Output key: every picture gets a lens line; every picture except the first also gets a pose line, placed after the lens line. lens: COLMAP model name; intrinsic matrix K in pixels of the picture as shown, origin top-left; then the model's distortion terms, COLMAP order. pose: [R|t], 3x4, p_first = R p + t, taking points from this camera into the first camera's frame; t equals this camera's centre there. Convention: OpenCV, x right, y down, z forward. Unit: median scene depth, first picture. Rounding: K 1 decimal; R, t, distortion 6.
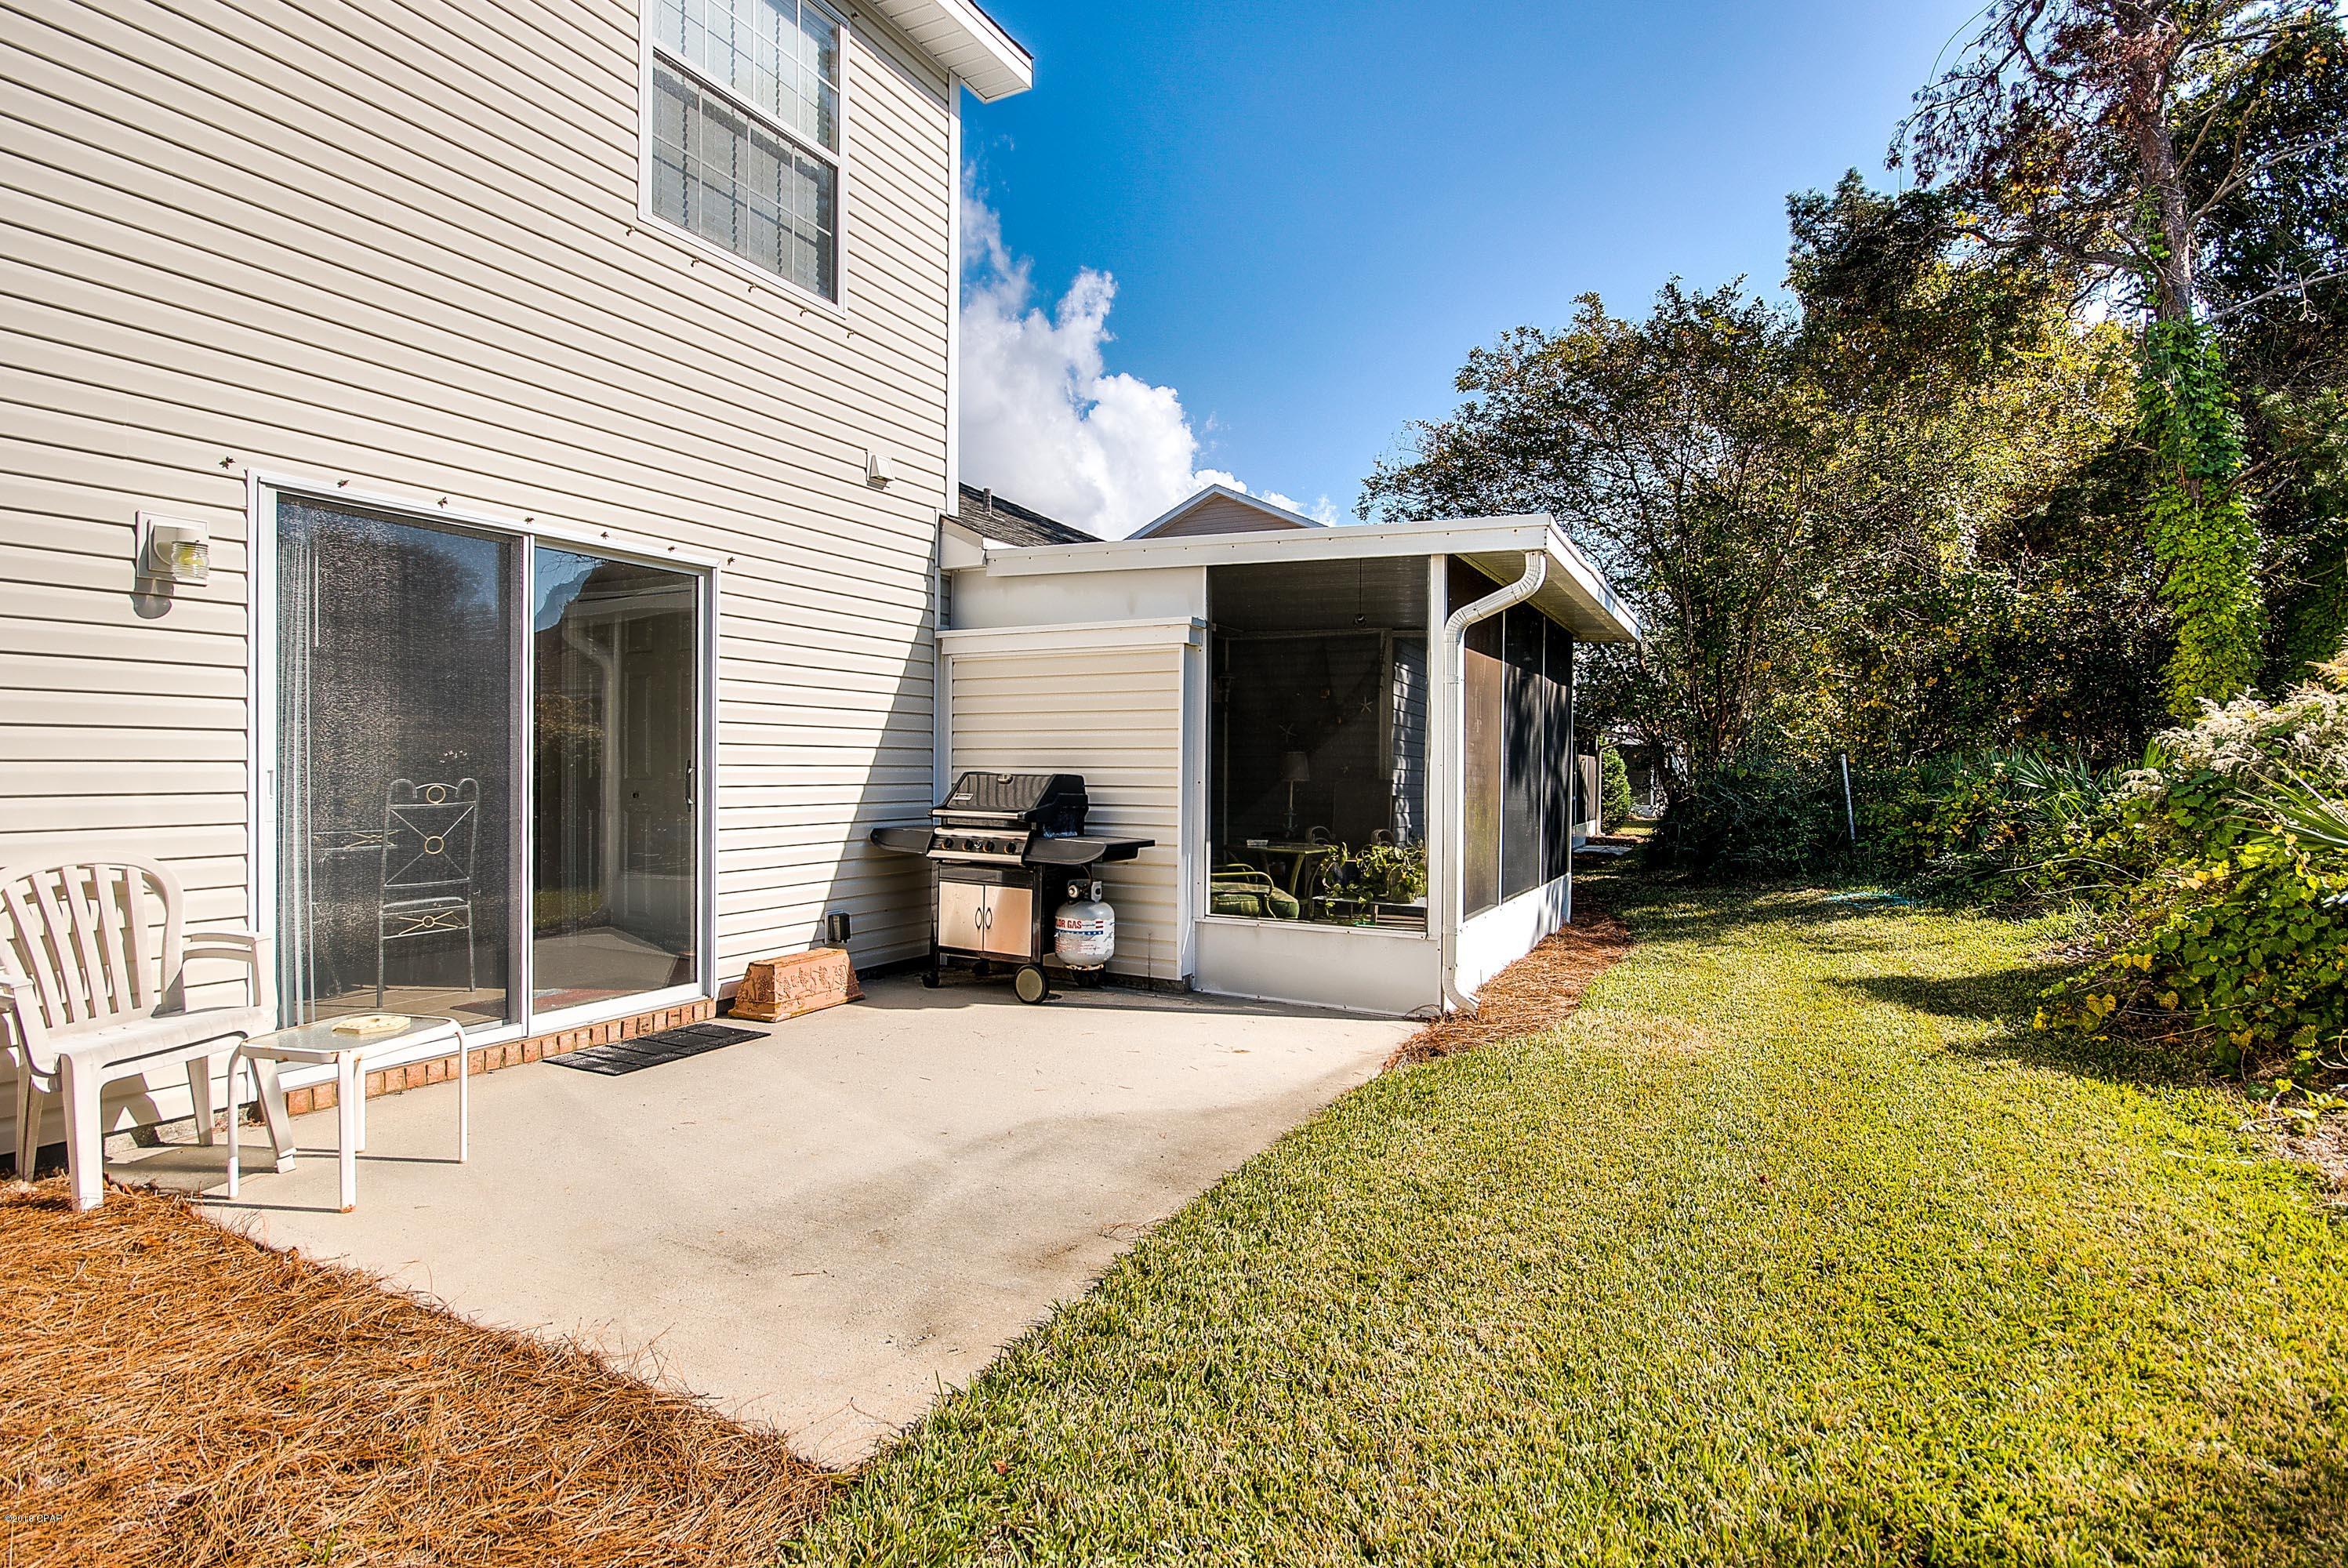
lens RADIAL K [[1136.4, 0, 1174.0], [0, 1136.4, 784.0], [0, 0, 1]] dist [-0.000518, -0.000190]
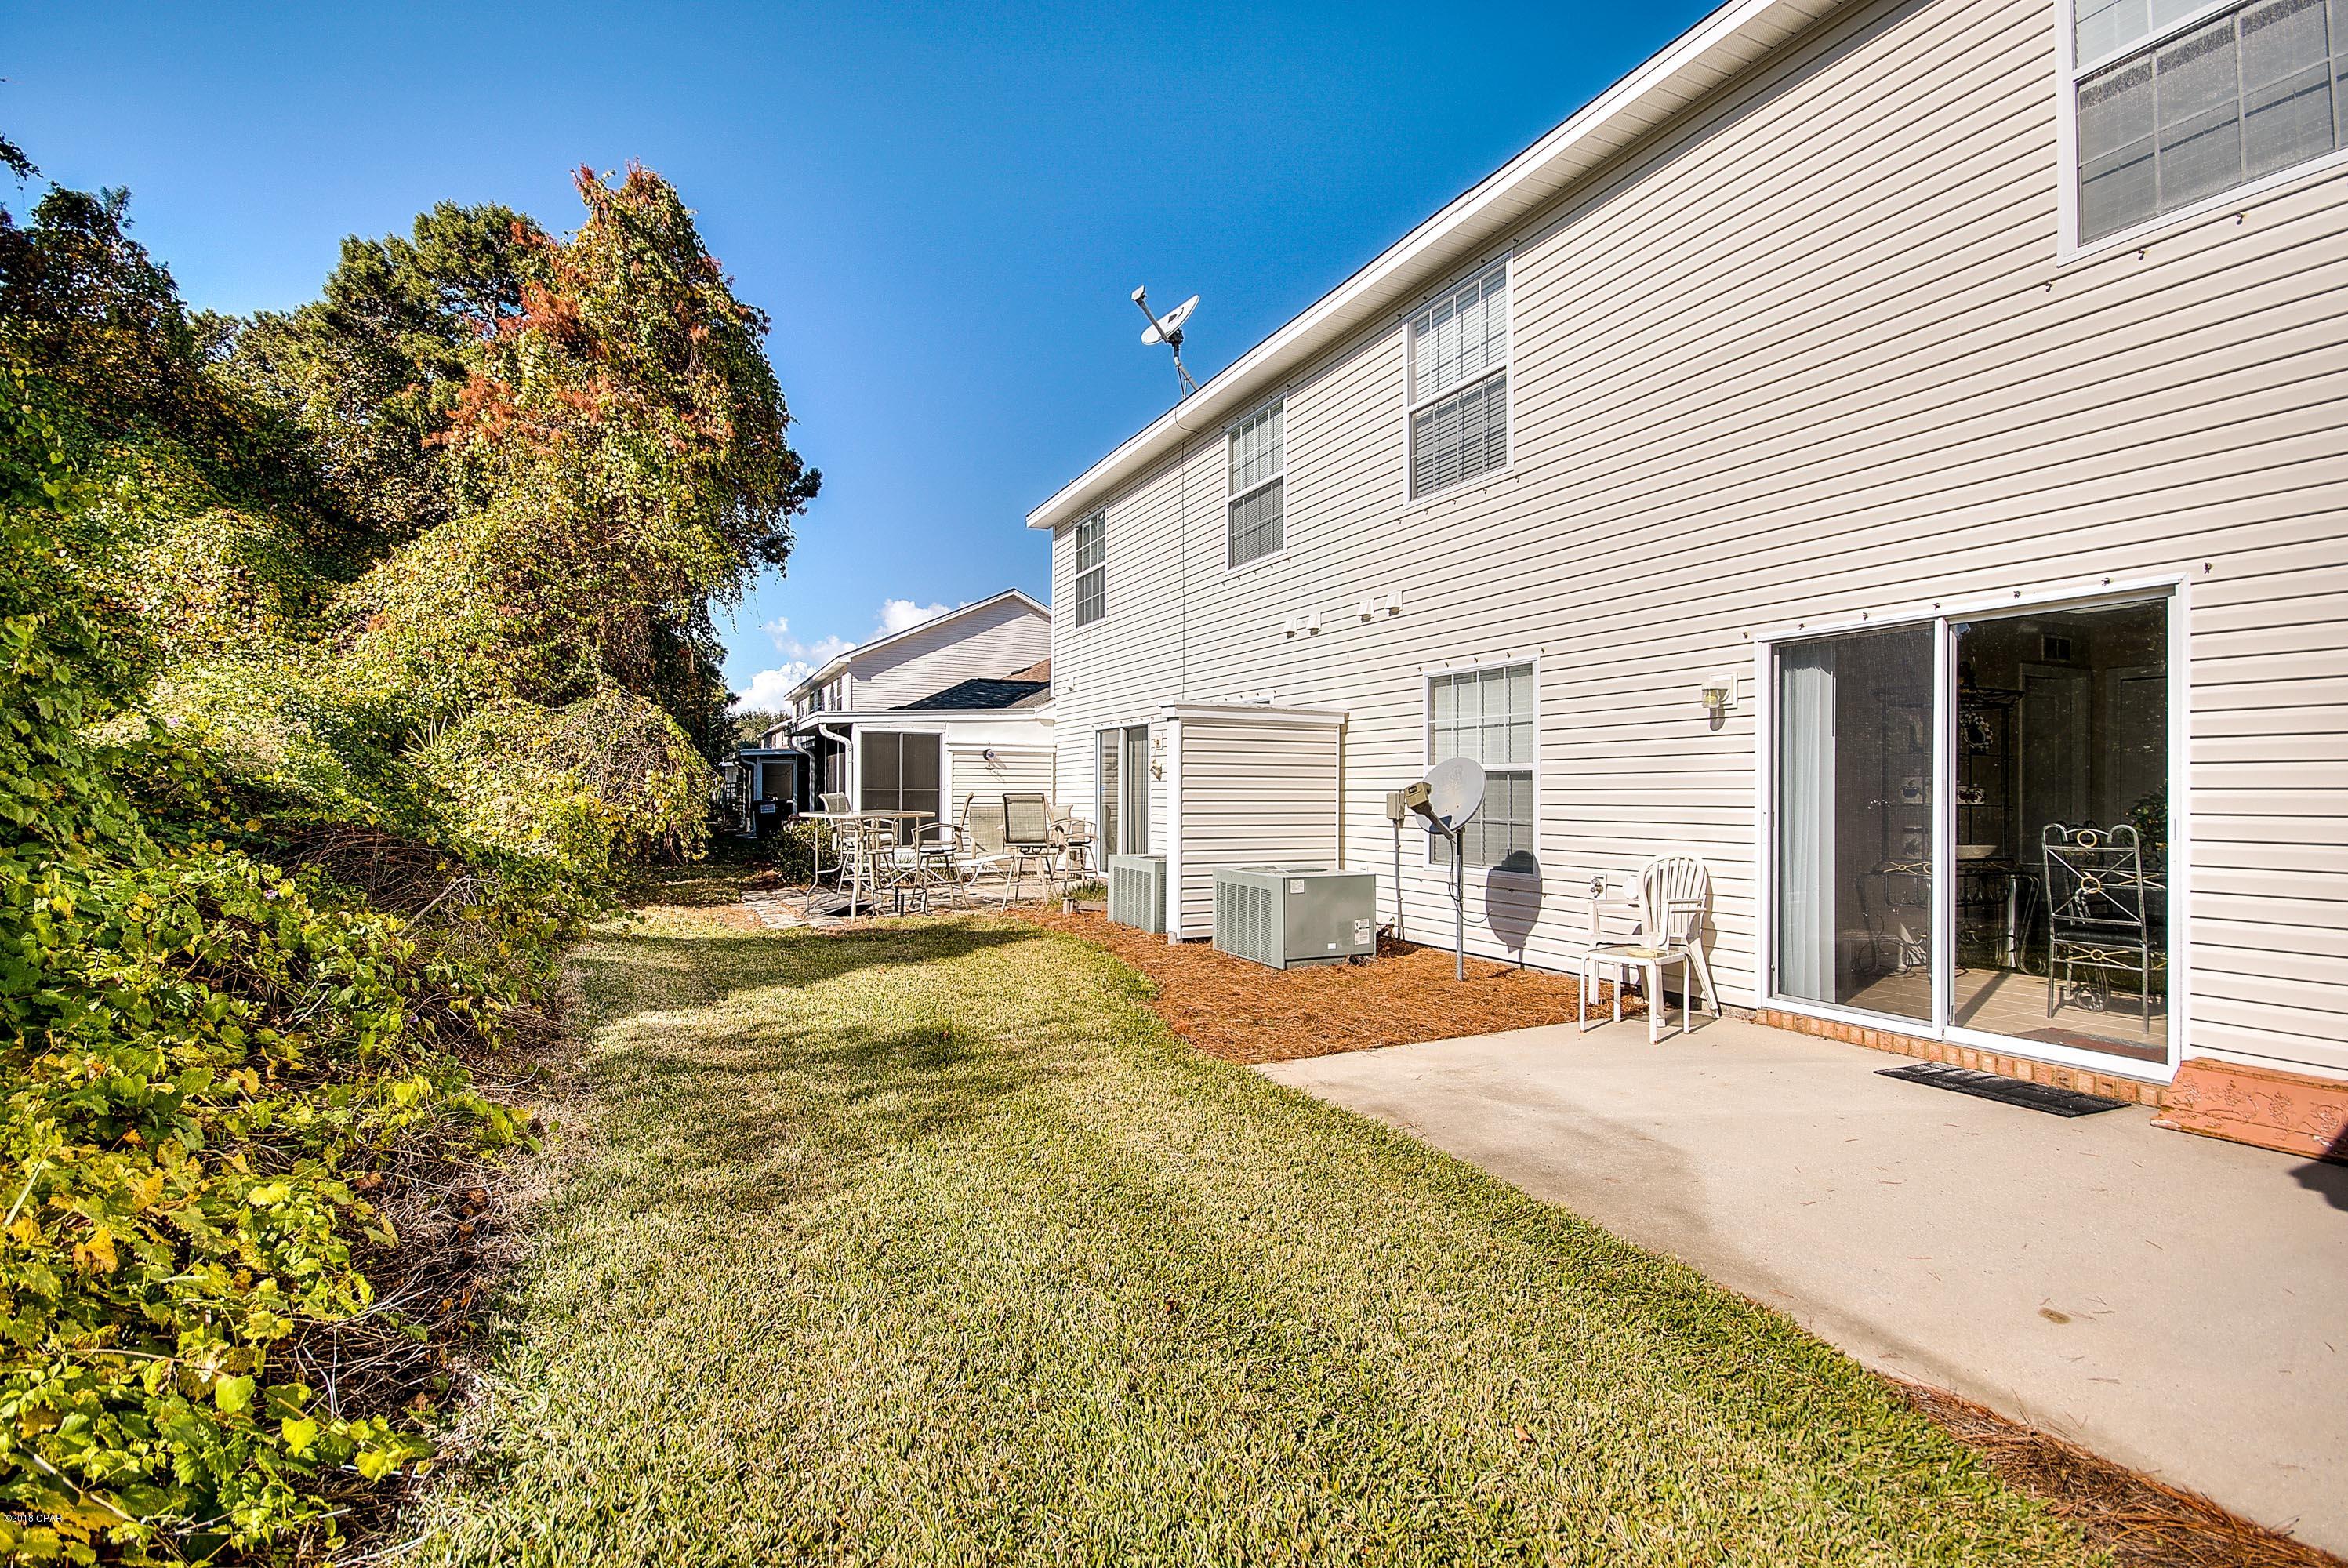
lens RADIAL K [[1136.4, 0, 1174.0], [0, 1136.4, 784.0], [0, 0, 1]] dist [-0.000518, -0.000190]
pose [[-0.607631, -0.014463, -0.794088, 1.032884], [-0.016791, 0.999845, -0.005363, -0.030328], [0.794042, 0.010075, -0.607780, 1.301836]]
